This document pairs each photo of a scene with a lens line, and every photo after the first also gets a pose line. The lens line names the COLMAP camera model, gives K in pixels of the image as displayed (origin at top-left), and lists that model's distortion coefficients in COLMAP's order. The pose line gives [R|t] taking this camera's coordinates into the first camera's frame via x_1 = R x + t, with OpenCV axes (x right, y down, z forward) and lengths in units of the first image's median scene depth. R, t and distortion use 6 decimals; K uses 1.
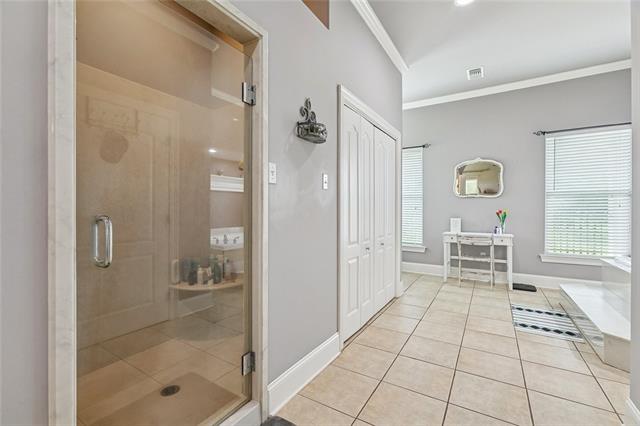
lens RADIAL K [[280.7, 0, 321.4], [0, 280.7, 213.0], [0, 0, 1]] dist [-0.000369, -0.000126]
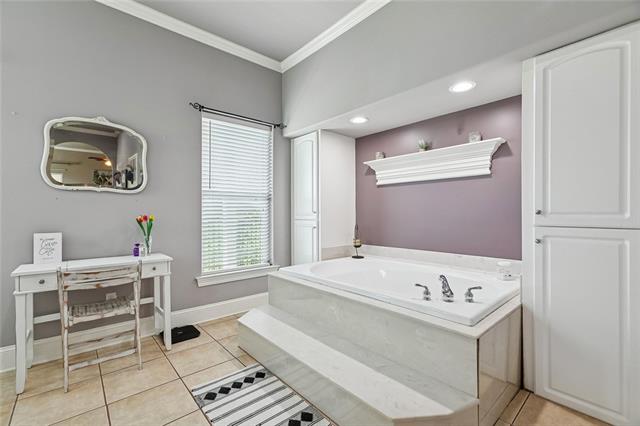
lens RADIAL K [[280.7, 0, 322.8], [0, 280.7, 216.4], [0, 0, 1]] dist [-0.000369, -0.000126]
pose [[0.300649, -0.007997, 0.953701, 0.190158], [0.009571, 0.999940, 0.005367, -0.007735], [-0.953687, 0.007514, 0.300707, 0.470035]]
